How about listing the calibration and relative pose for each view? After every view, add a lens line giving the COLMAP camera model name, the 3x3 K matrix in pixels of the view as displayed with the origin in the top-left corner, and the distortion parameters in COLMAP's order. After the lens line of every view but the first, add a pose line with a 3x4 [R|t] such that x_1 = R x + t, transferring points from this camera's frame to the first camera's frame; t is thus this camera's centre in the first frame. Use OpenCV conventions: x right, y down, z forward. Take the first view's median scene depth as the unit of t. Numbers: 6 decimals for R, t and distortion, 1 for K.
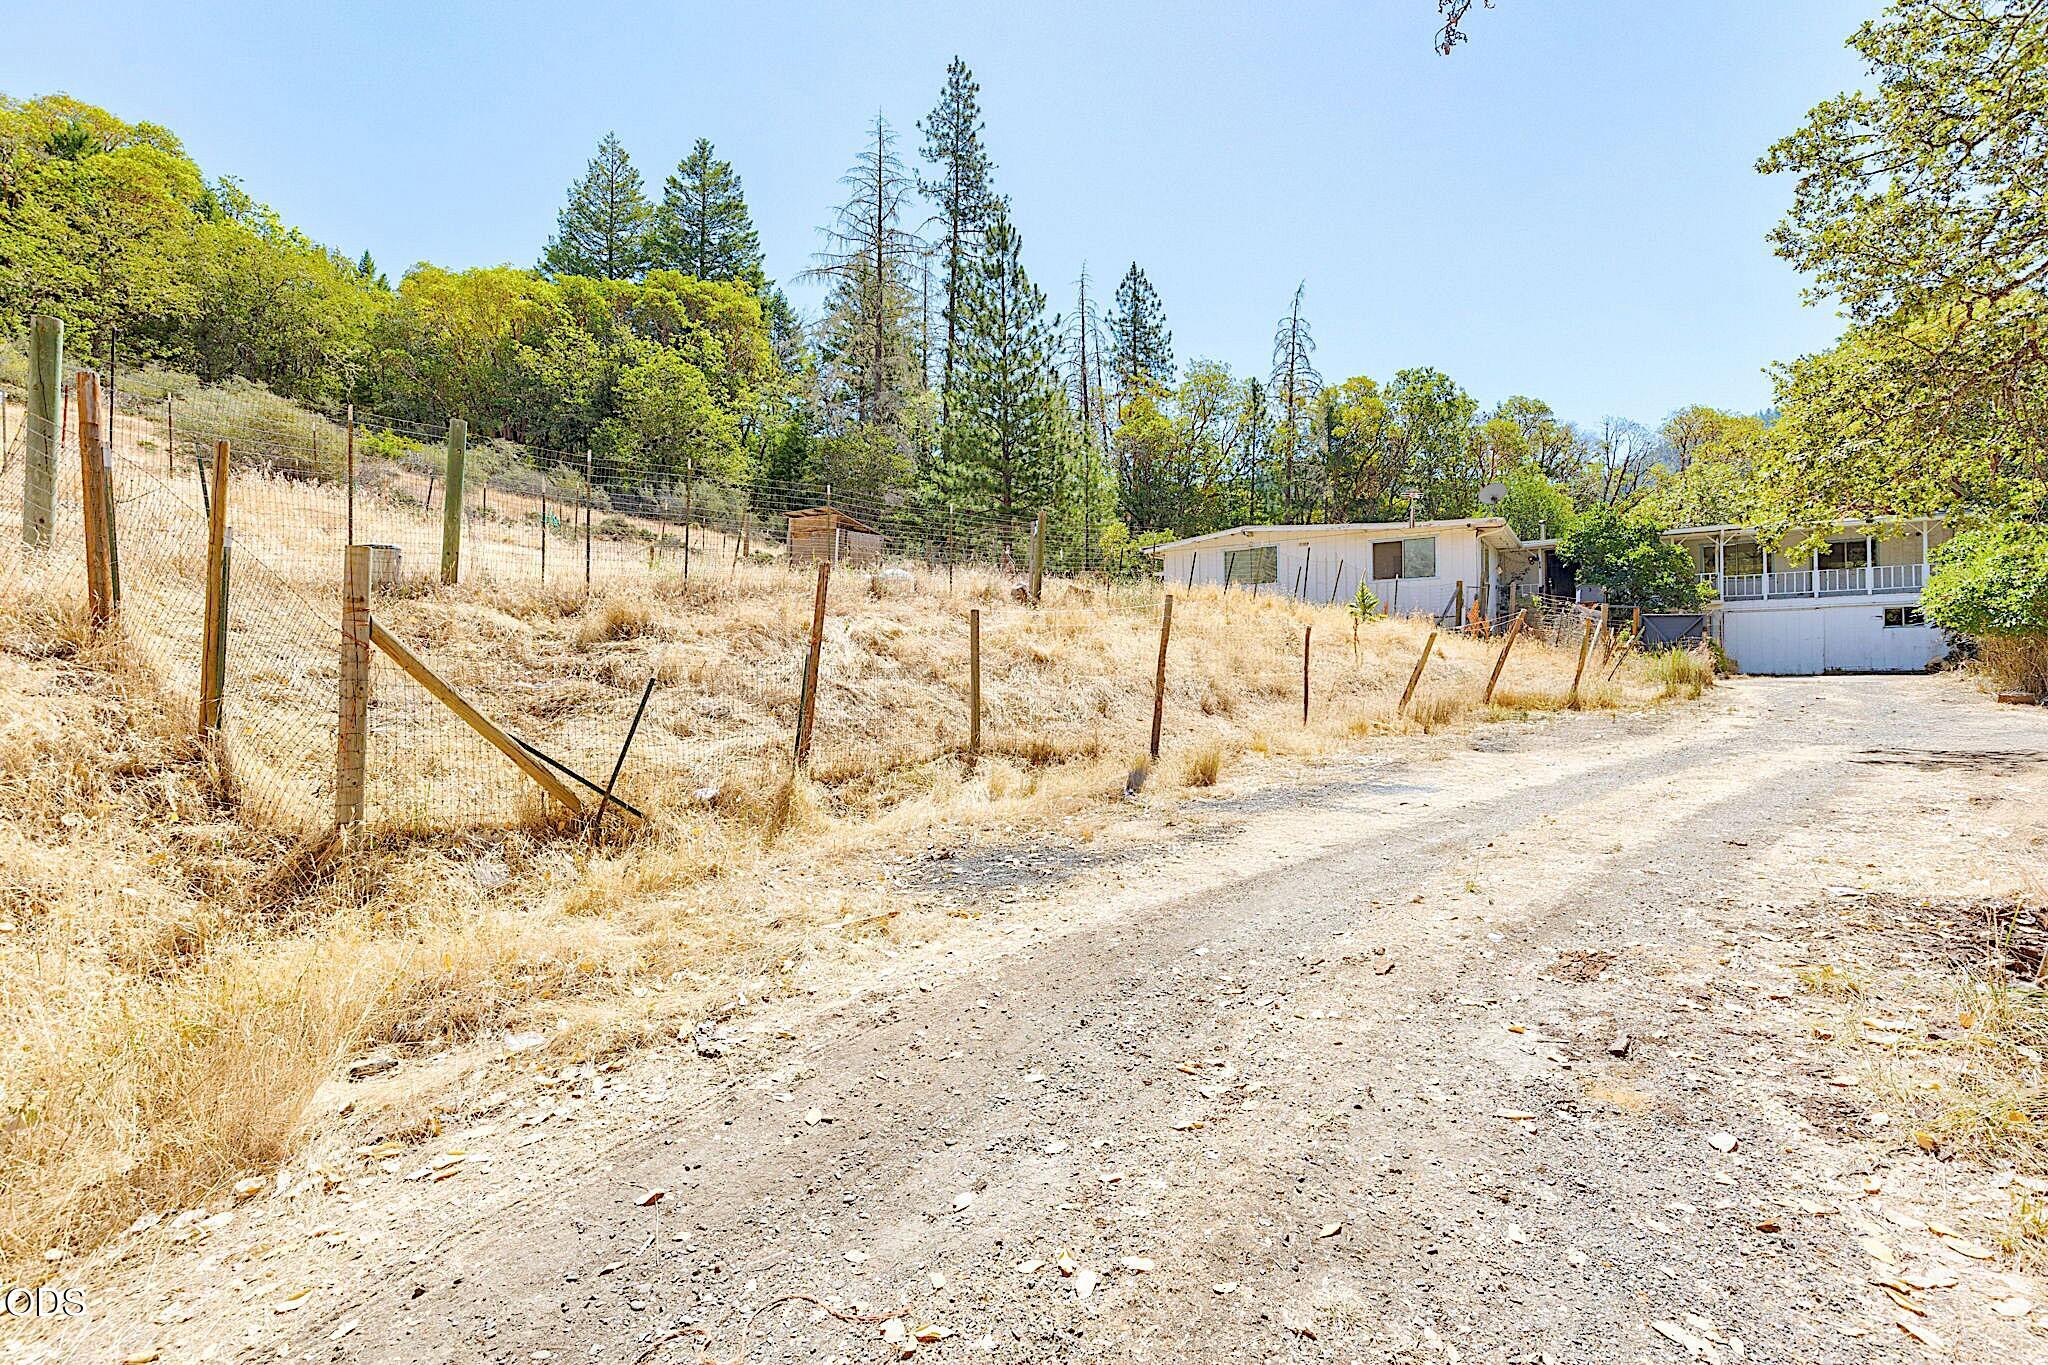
lens RADIAL K [[926.4, 0, 1024.0], [0, 926.4, 682.5], [0, 0, 1]] dist [0.003233, -0.000482]
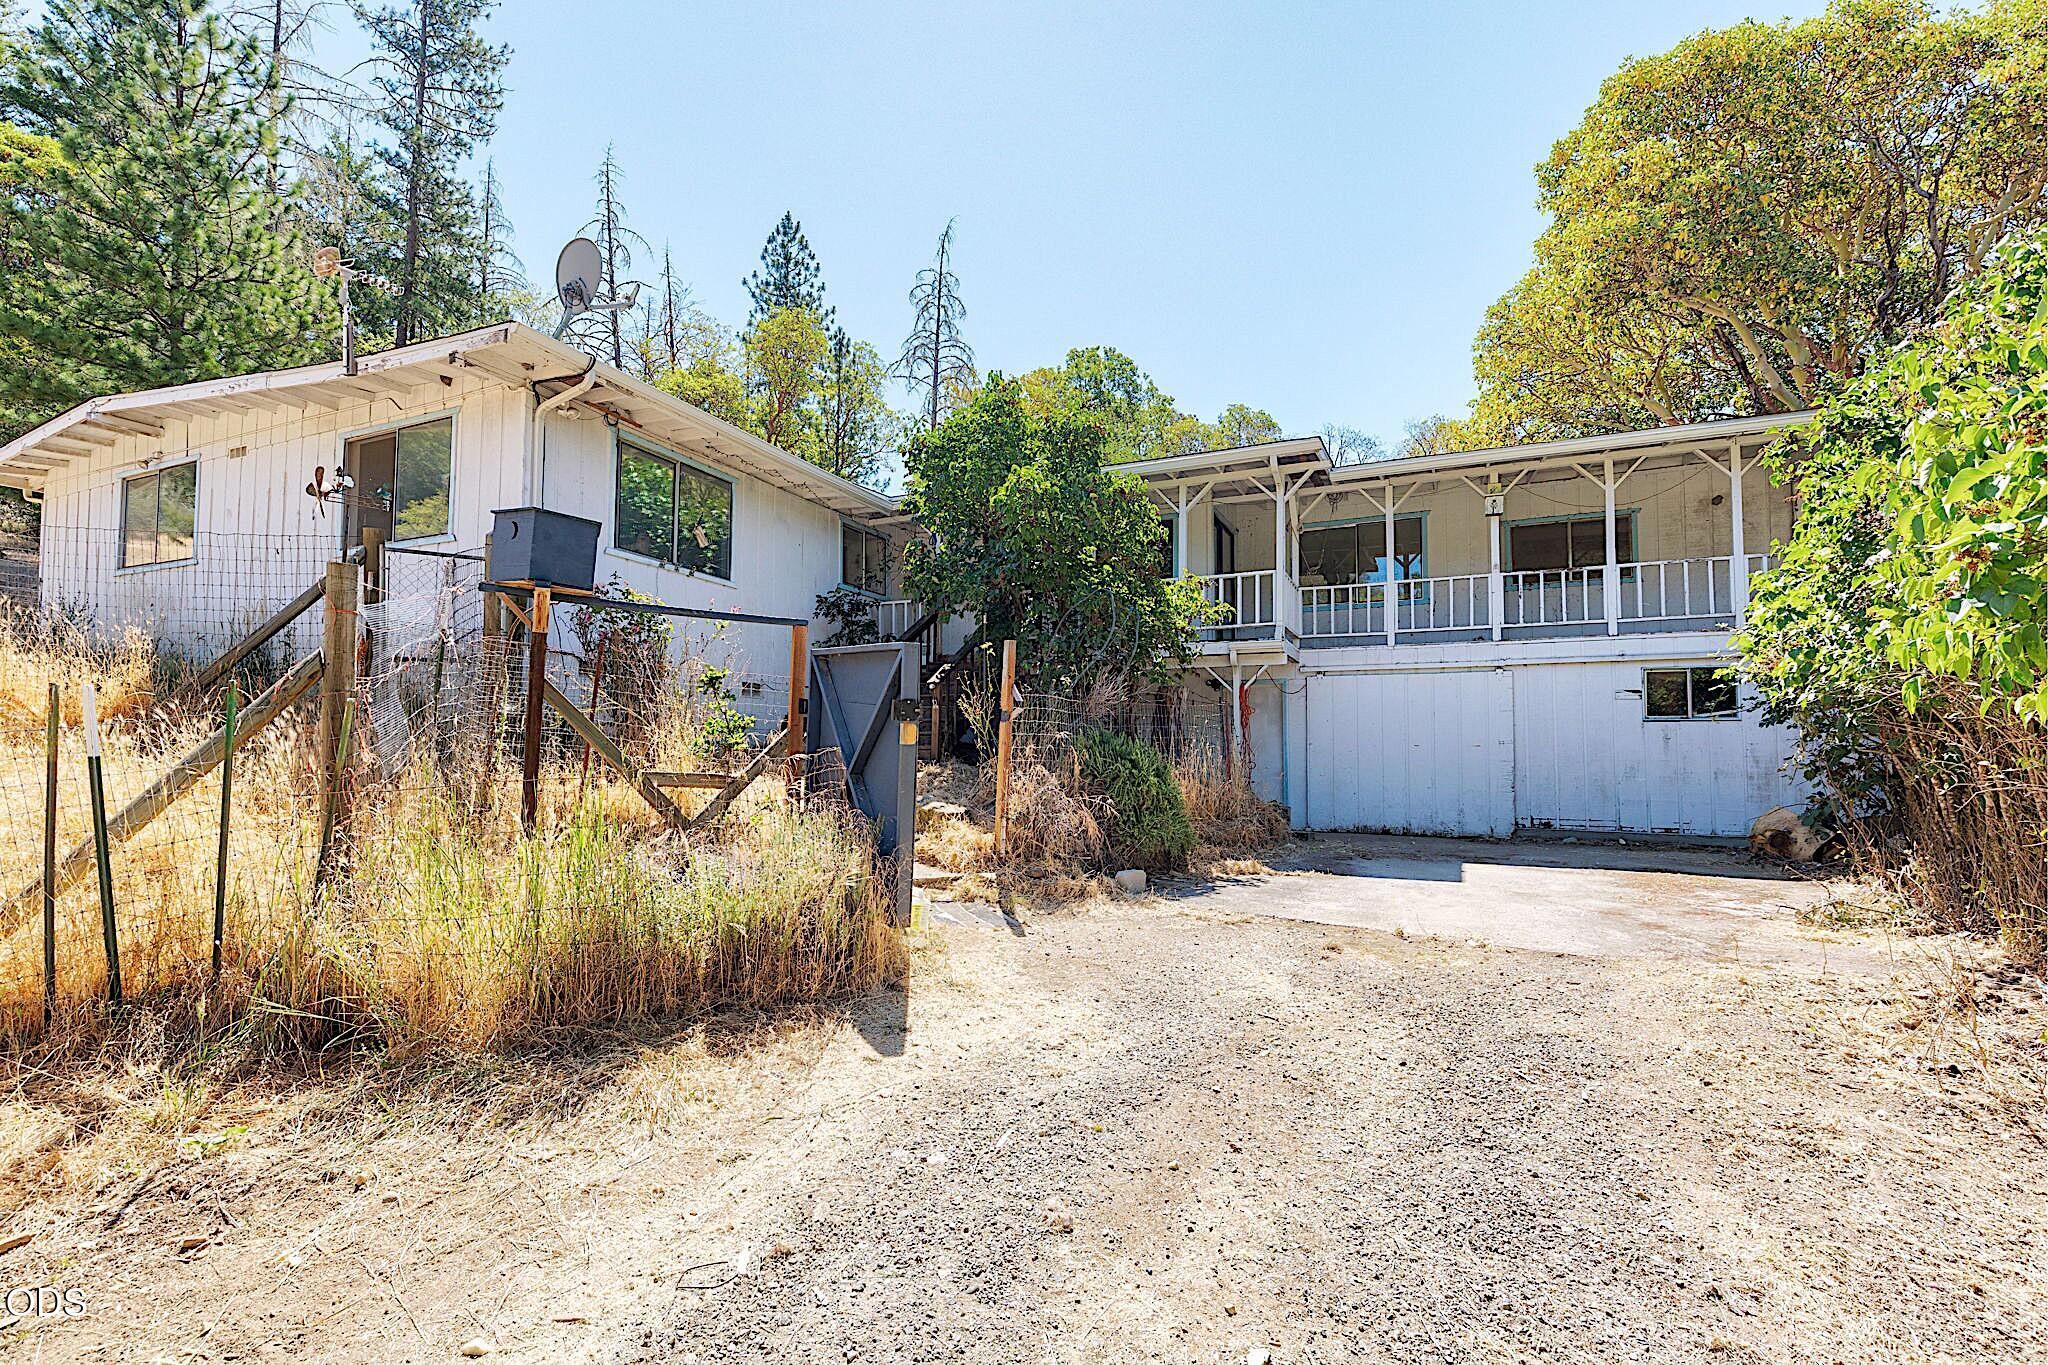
lens RADIAL K [[942.3, 0, 1032.1], [0, 942.3, 726.1], [0, 0, 1]] dist [0.002872, 0.000203]
pose [[0.986270, 0.018999, 0.164042, 0.275235], [-0.014849, 0.999539, -0.026482, -0.019326], [-0.164469, 0.023683, 0.986098, 0.295506]]
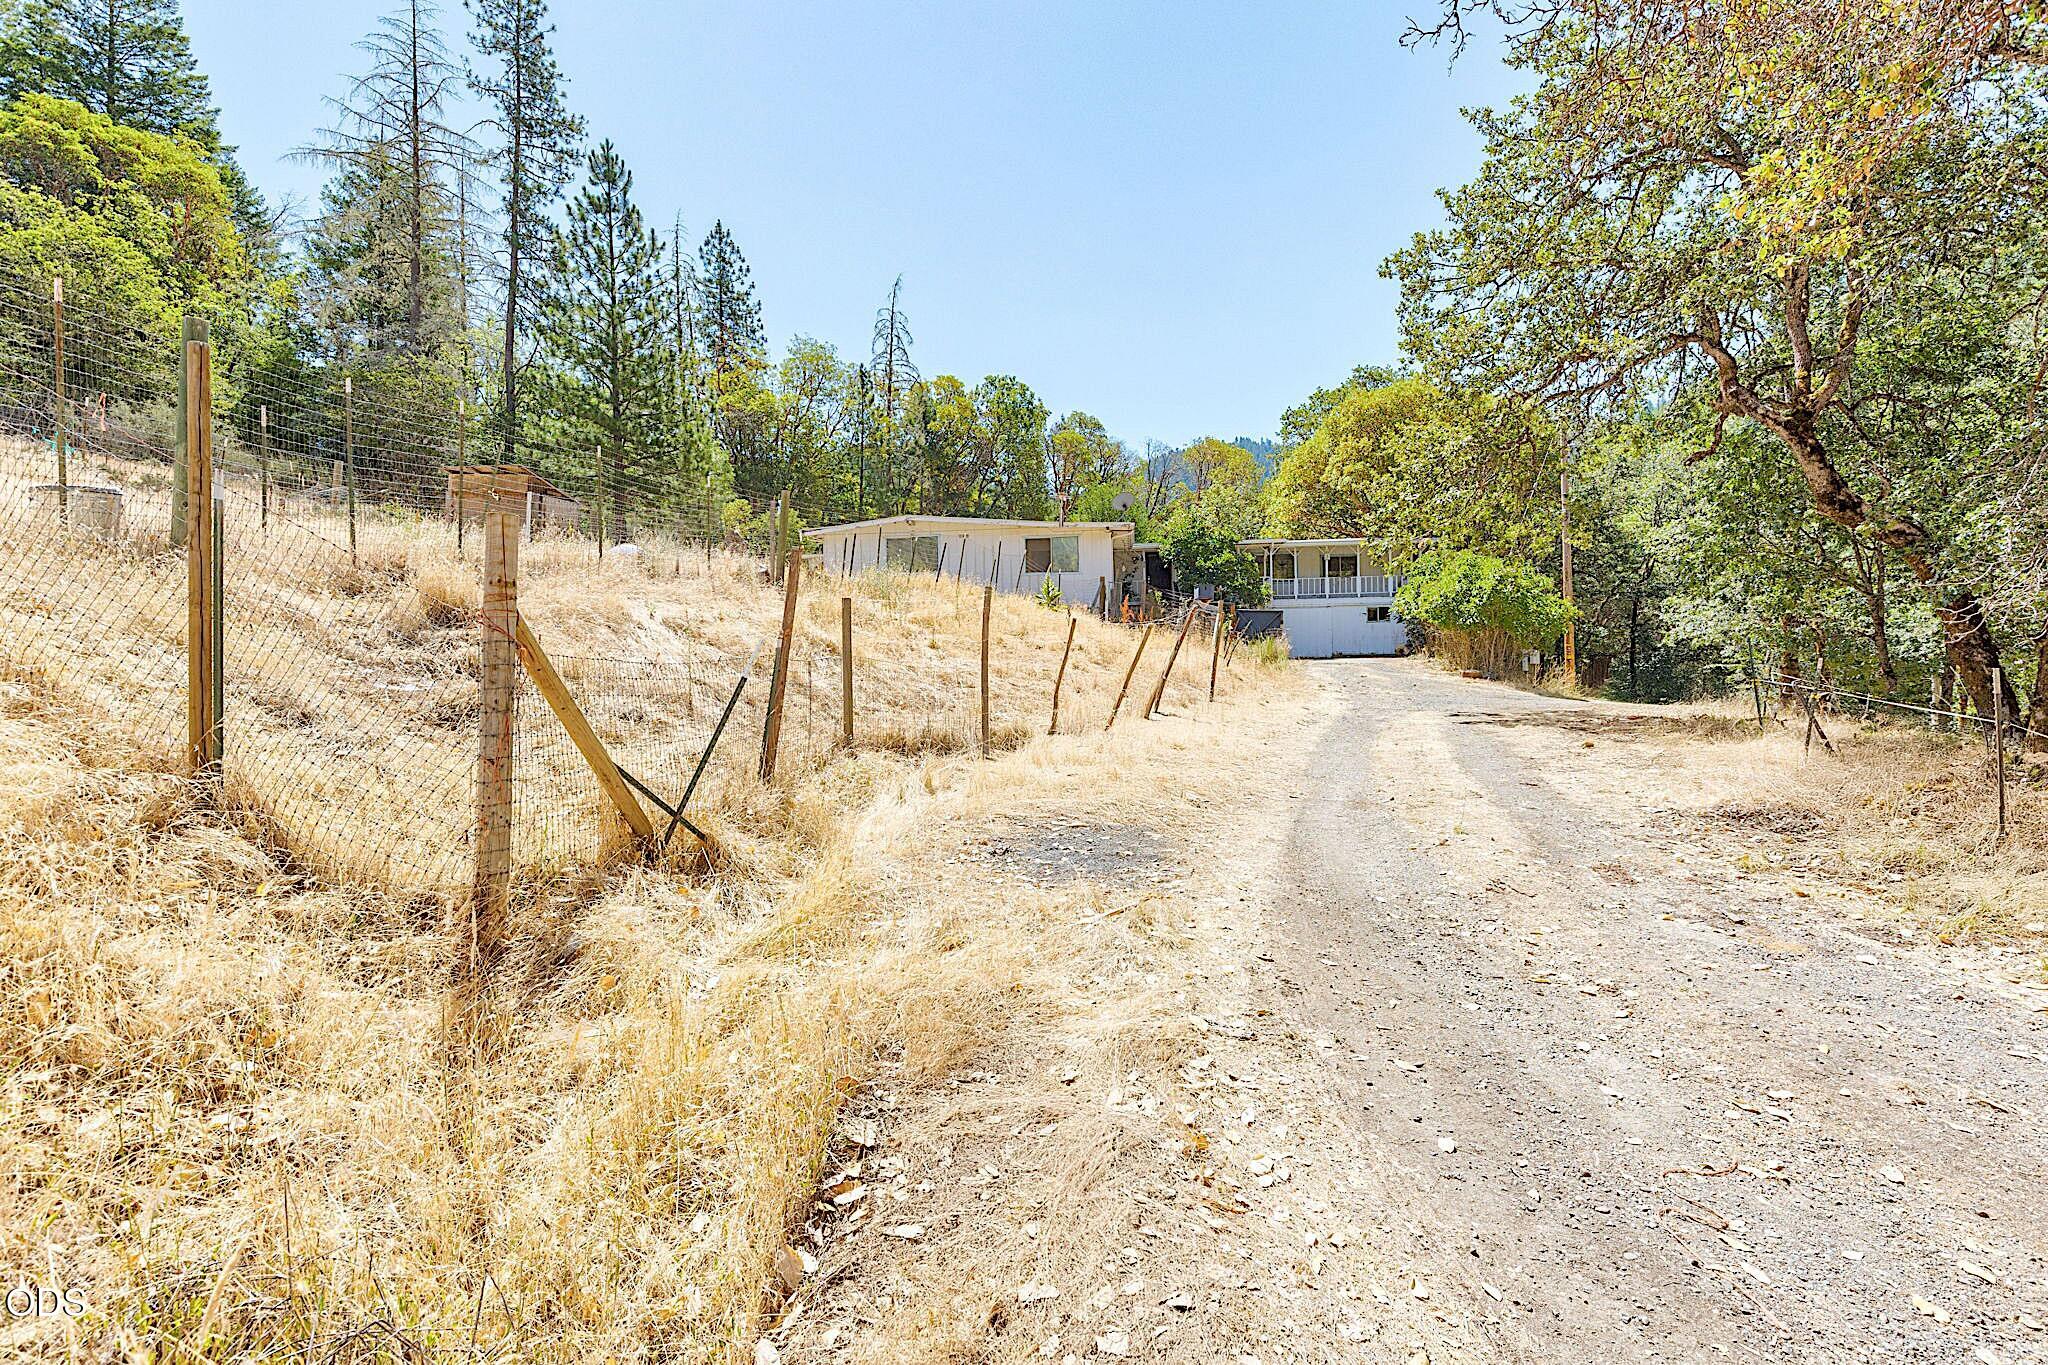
lens RADIAL K [[933.2, 0, 1024.0], [0, 933.2, 682.5], [0, 0, 1]] dist [0.002044, -0.000065]
pose [[0.892061, -0.015828, 0.451639, -0.056664], [0.007372, 0.999763, 0.020478, -0.001606], [-0.451856, -0.014938, 0.891966, 0.009267]]
